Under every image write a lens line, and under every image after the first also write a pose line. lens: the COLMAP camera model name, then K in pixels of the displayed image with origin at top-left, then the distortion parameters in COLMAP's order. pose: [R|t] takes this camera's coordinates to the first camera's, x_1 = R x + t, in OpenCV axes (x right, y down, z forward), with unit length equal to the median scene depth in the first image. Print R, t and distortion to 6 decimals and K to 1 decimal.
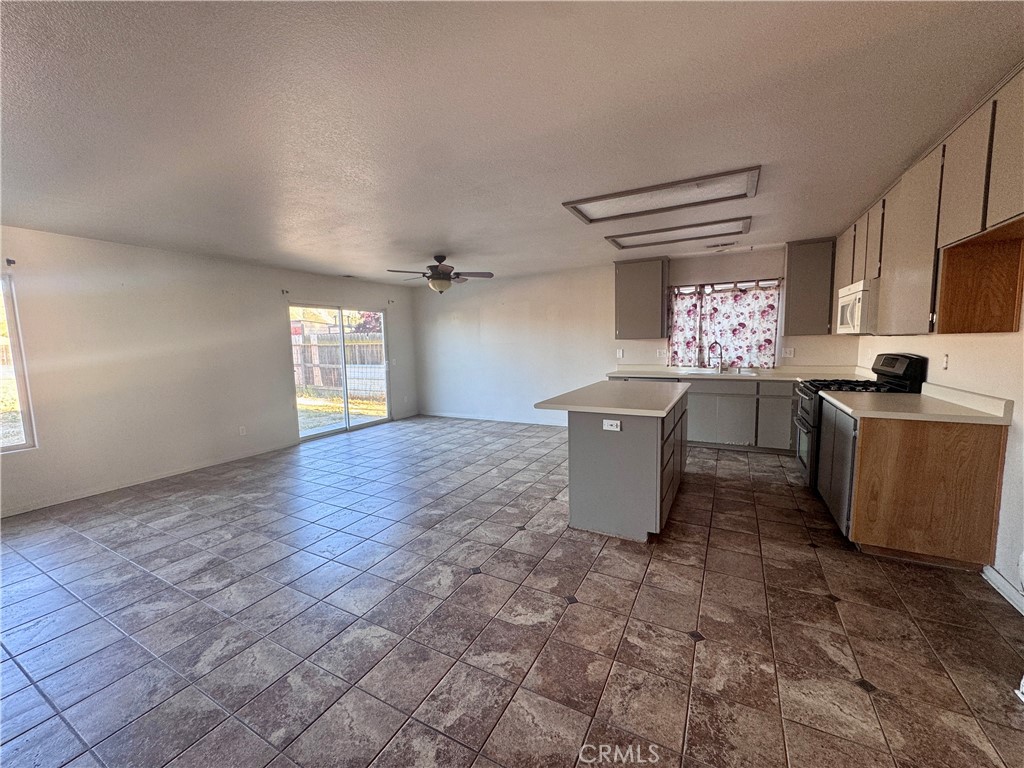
lens RADIAL K [[408.5, 0, 511.8], [0, 408.5, 385.5], [0, 0, 1]] dist [-0.002989, 0.000286]
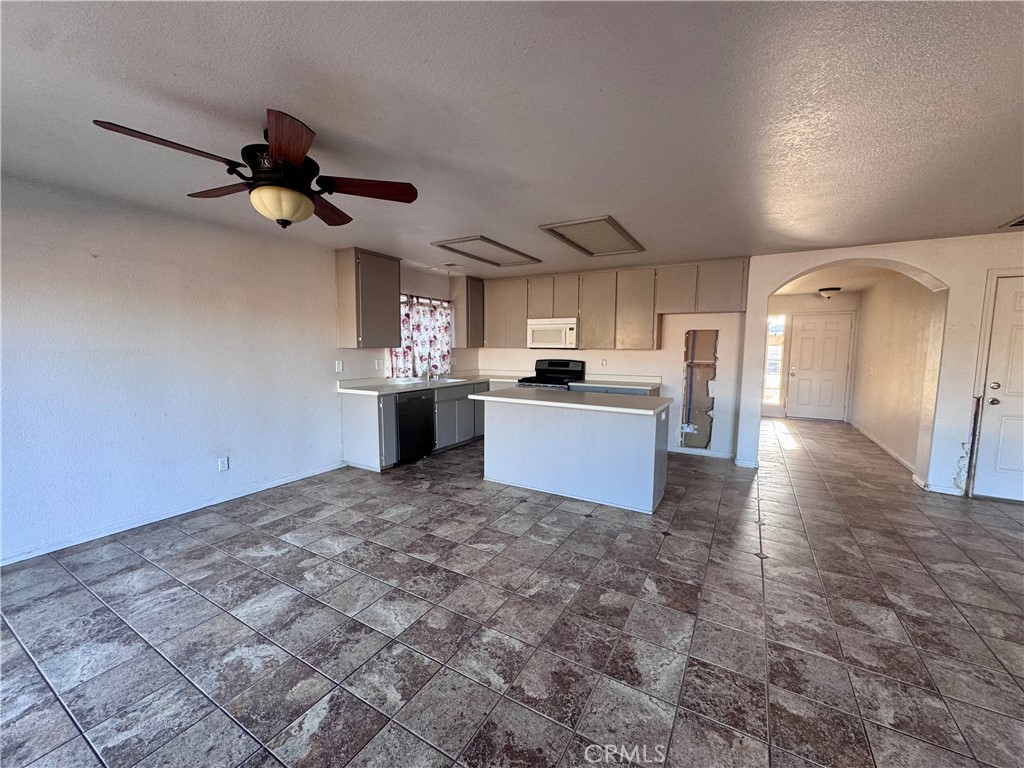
lens RADIAL K [[408.5, 0, 511.5], [0, 408.5, 383.4], [0, 0, 1]] dist [-0.002989, 0.000286]
pose [[0.035613, -0.067494, 0.997084, -0.587516], [0.100051, 0.992945, 0.063640, -0.075299], [-0.994345, 0.097493, 0.042115, 0.782309]]
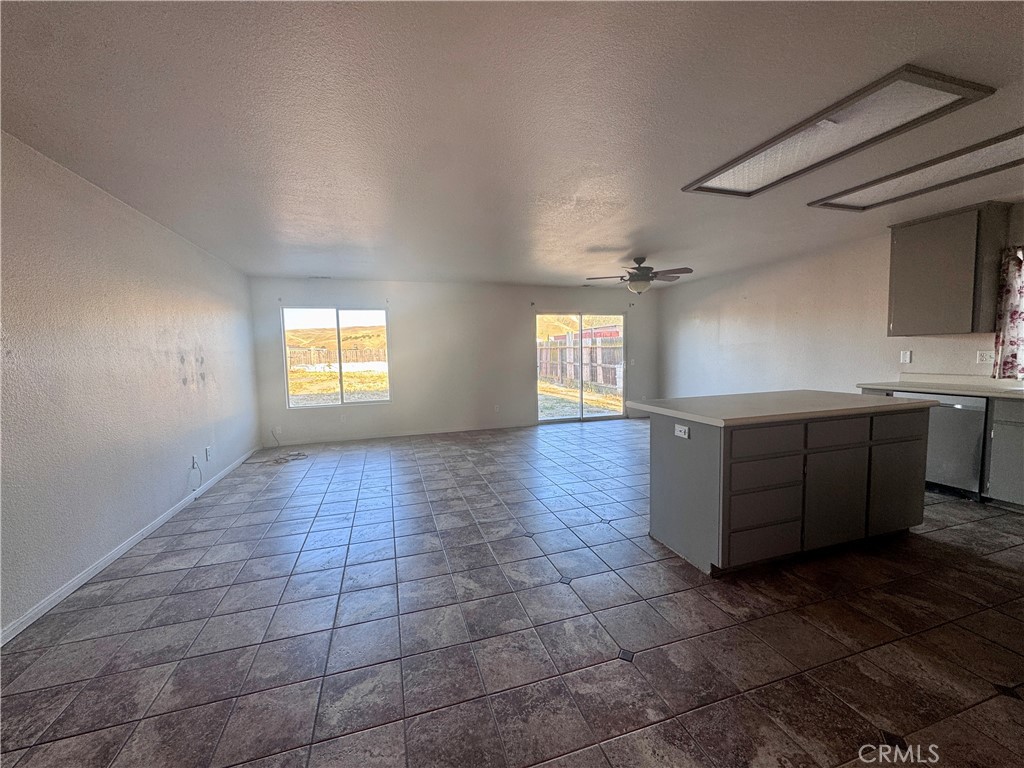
lens RADIAL K [[408.5, 0, 510.7], [0, 408.5, 386.5], [0, 0, 1]] dist [-0.002989, 0.000286]
pose [[0.713333, 0.066363, -0.697676, 0.327764], [-0.070134, 0.997269, 0.023152, 0.002972], [0.697307, 0.032415, 0.716040, 0.053664]]
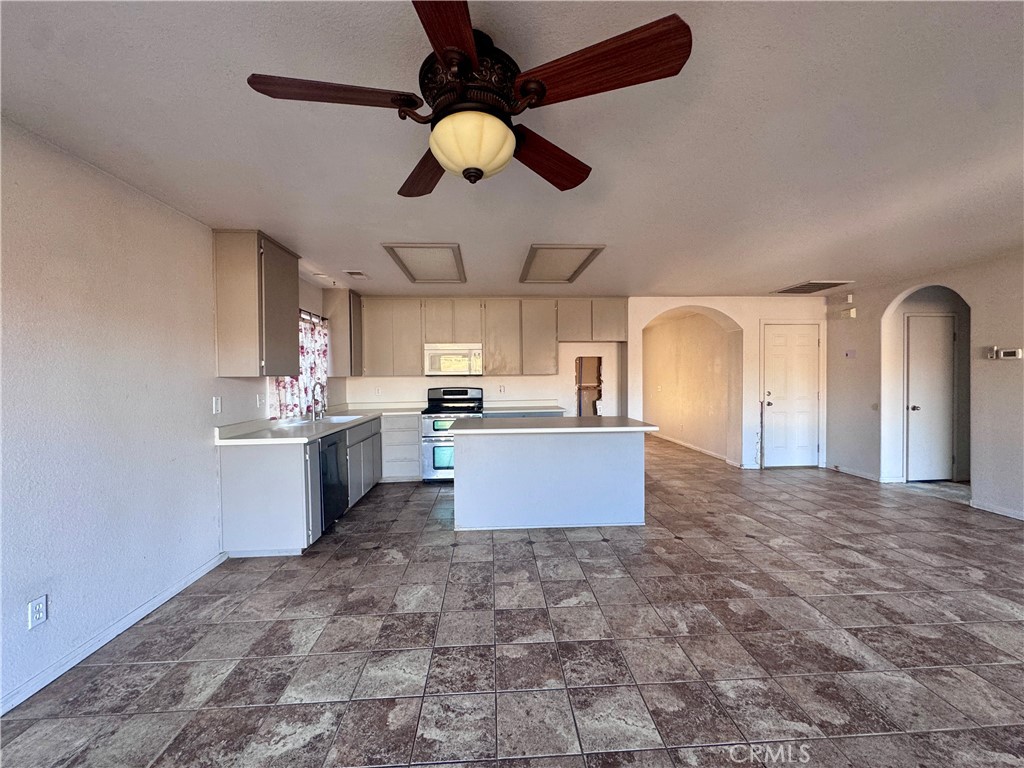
lens RADIAL K [[408.5, 0, 511.8], [0, 408.5, 383.7], [0, 0, 1]] dist [-0.002989, 0.000286]
pose [[-0.523763, 0.014320, 0.851744, -0.415280], [0.114340, 0.991993, 0.053633, -0.107837], [-0.844156, 0.125479, -0.521207, 1.146910]]
